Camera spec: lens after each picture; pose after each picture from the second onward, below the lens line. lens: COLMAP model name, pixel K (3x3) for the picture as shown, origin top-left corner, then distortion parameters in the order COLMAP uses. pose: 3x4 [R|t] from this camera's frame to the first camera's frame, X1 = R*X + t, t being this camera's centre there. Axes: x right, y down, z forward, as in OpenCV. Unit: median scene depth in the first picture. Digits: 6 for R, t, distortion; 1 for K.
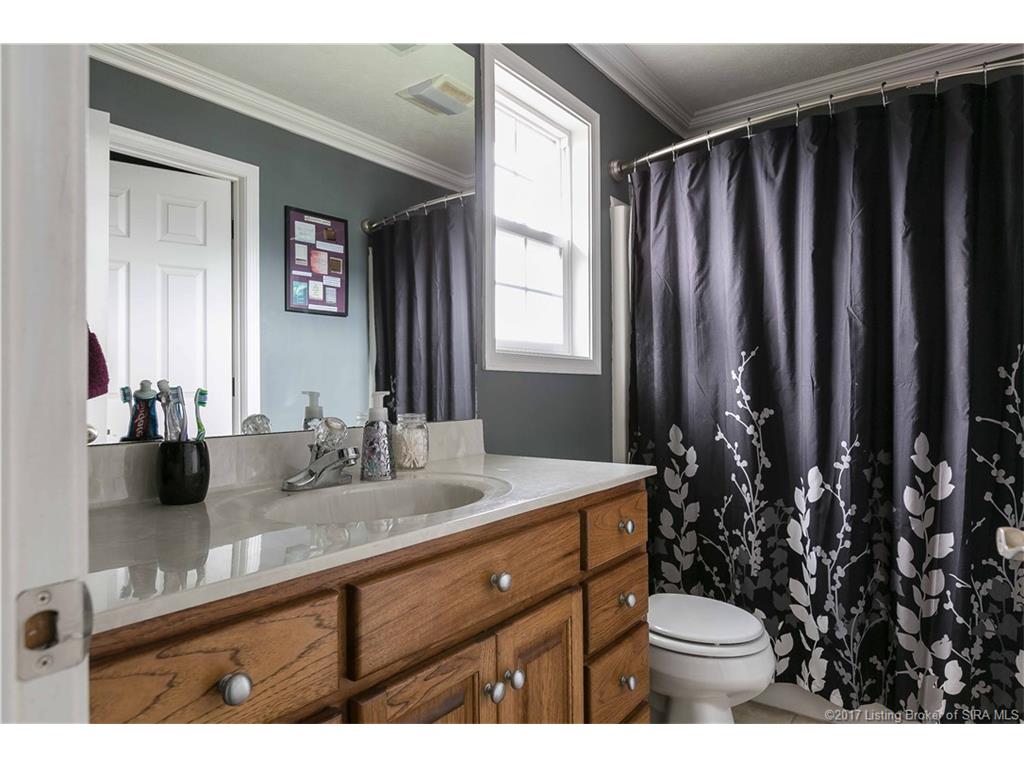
lens RADIAL K [[620.2, 0, 510.4], [0, 620.2, 380.2], [0, 0, 1]] dist [-0.002510, -0.002188]
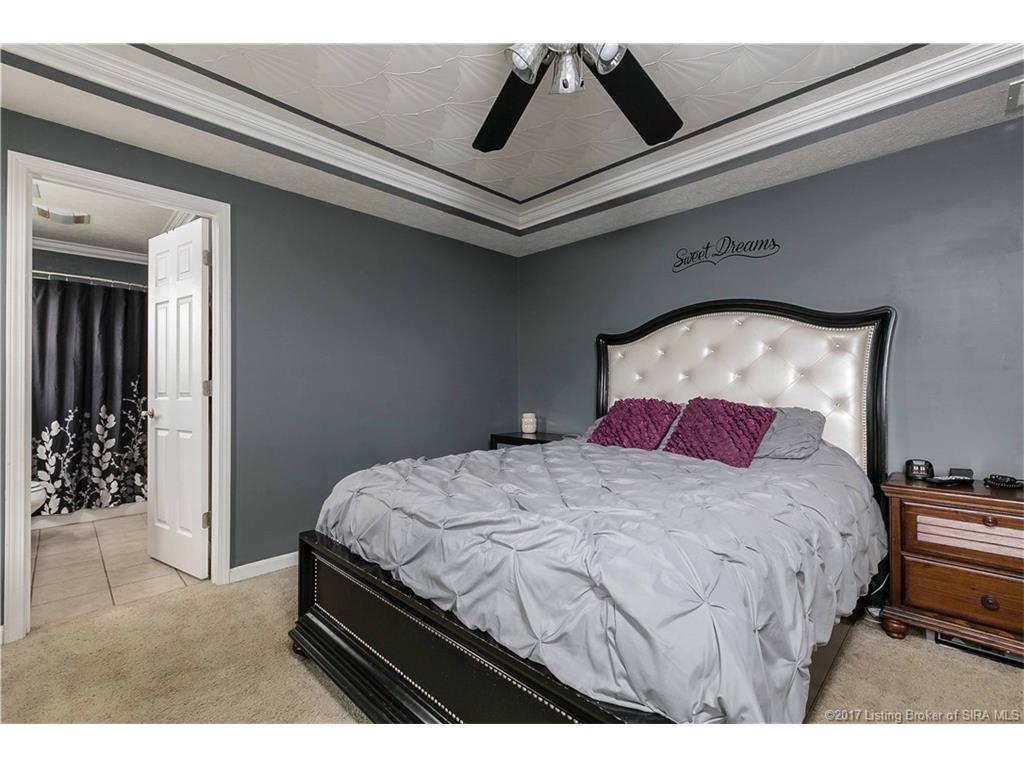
lens RADIAL K [[457.0, 0, 510.1], [0, 457.0, 380.0], [0, 0, 1]] dist [-0.003986, 0.000969]
pose [[0.148225, 0.014771, 0.988843, -1.079808], [-0.010990, 0.999851, -0.013288, -0.020561], [-0.988893, -0.008898, 0.148365, -1.103019]]
